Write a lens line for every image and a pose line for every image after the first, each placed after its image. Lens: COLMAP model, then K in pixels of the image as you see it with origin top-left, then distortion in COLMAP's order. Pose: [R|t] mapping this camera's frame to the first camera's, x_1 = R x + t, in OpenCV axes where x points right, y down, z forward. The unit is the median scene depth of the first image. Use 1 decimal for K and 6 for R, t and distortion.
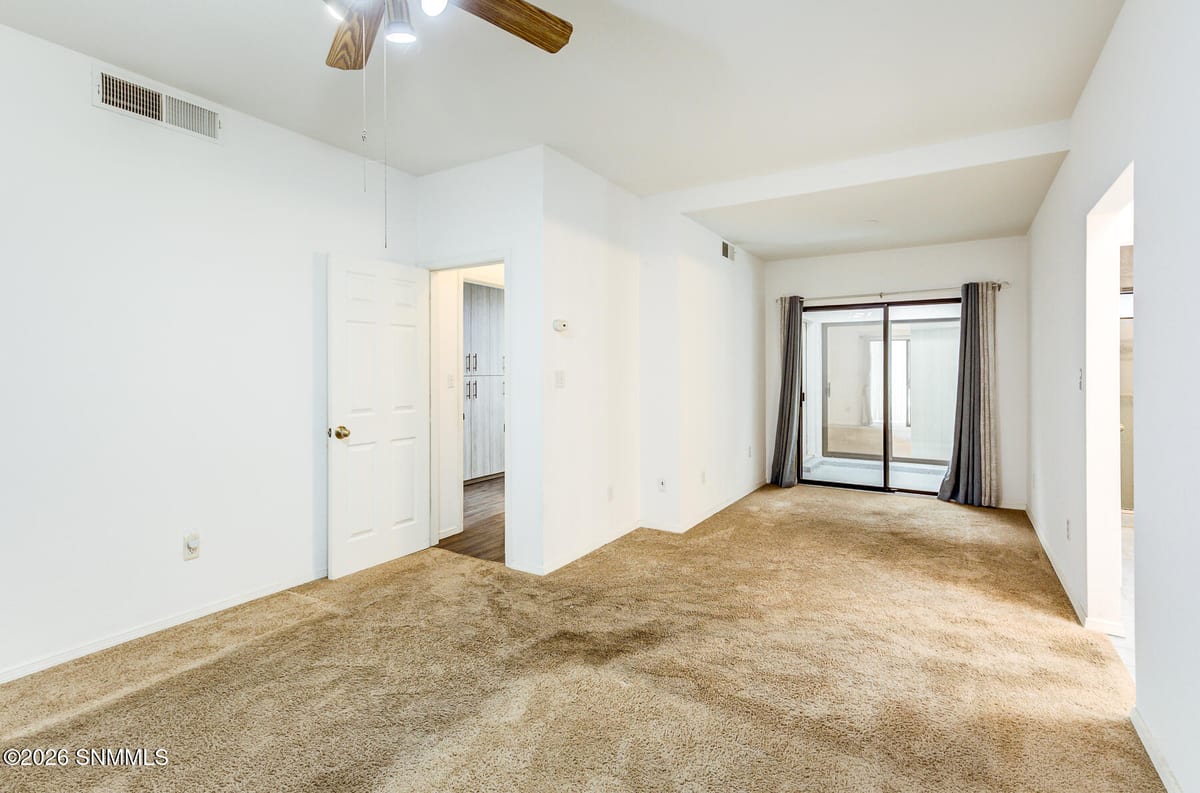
lens RADIAL K [[561.1, 0, 596.6], [0, 561.1, 371.0], [0, 0, 1]] dist [0.017006, 0.000221]
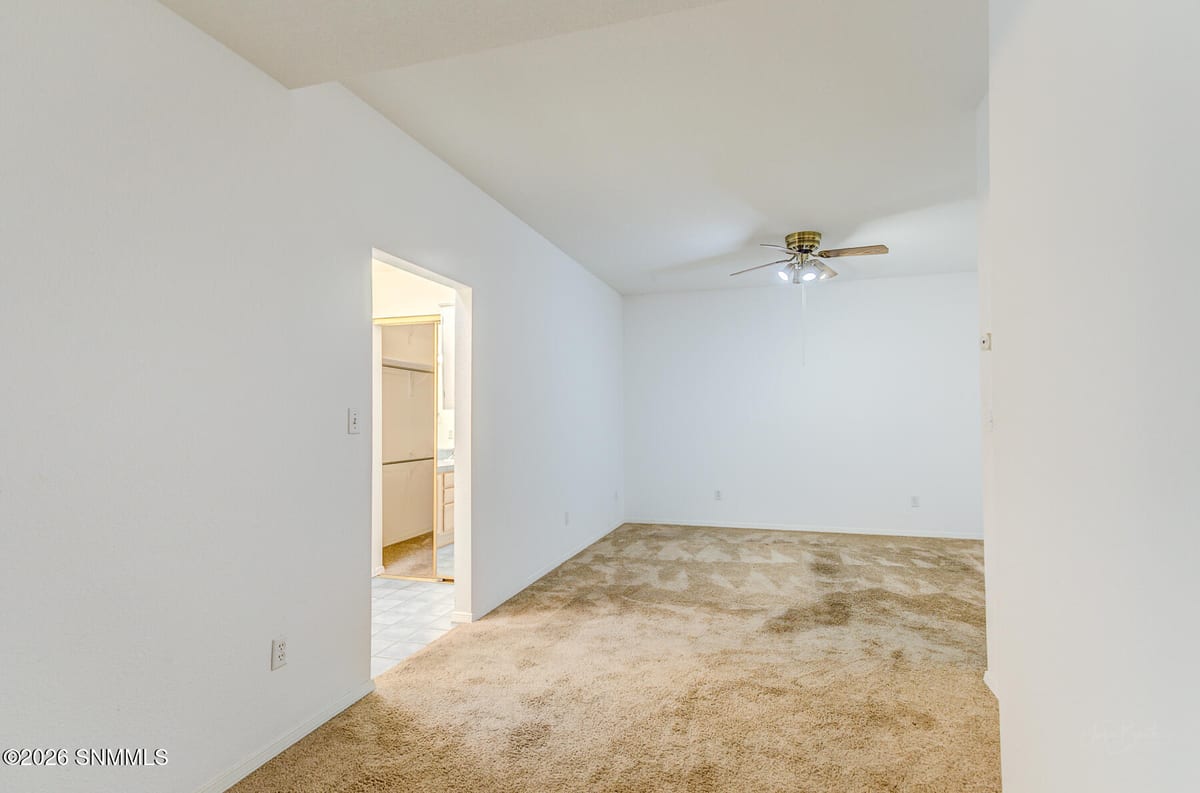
lens RADIAL K [[593.9, 0, 600.0], [0, 593.9, 396.5], [0, 0, 1]] dist [0.000024, 0.000042]
pose [[-0.965968, 0.000189, -0.258662, 0.601368], [0.006842, 0.999668, -0.024822, -0.000049], [0.258572, -0.025747, -0.965649, 1.631279]]
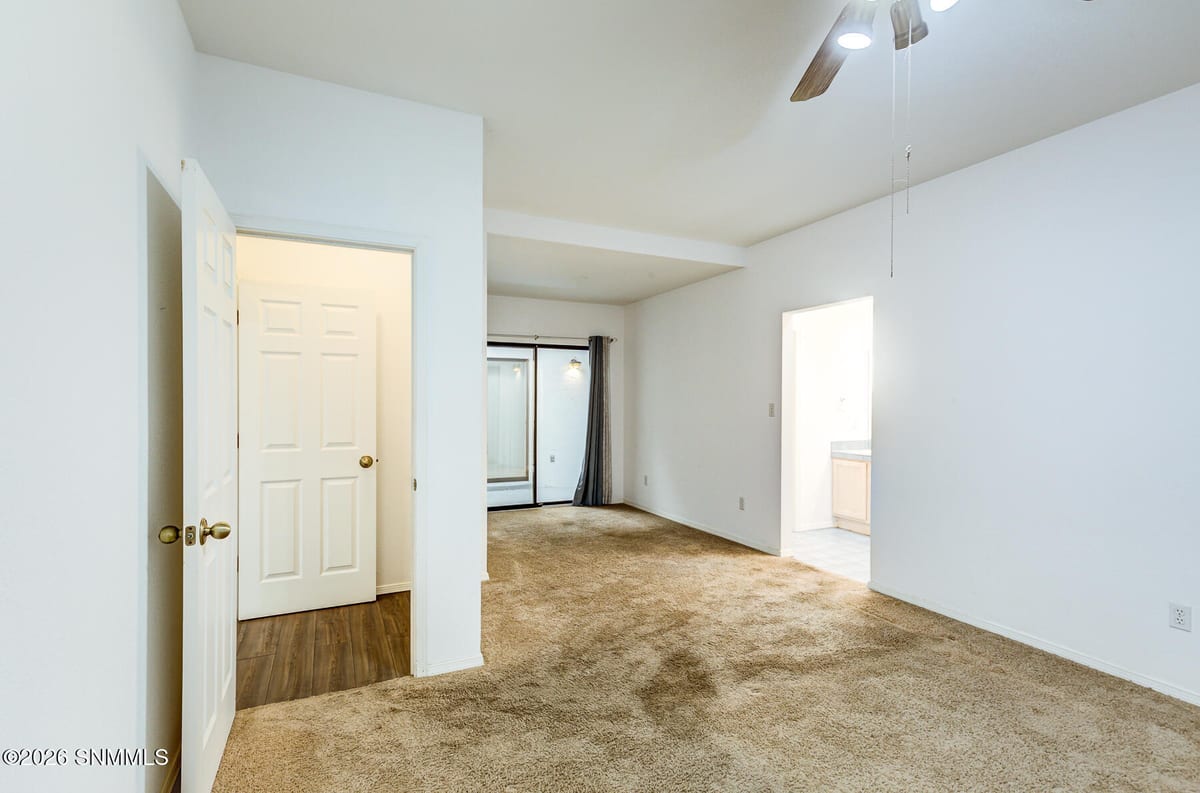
lens RADIAL K [[572.1, 0, 600.0], [0, 572.1, 396.5], [0, 0, 1]] dist [0.017103, 0.000038]
pose [[0.536610, 0.009505, 0.843777, -0.683837], [-0.003694, 0.999953, -0.008916, -0.005659], [-0.843822, 0.001667, 0.536620, 0.424790]]
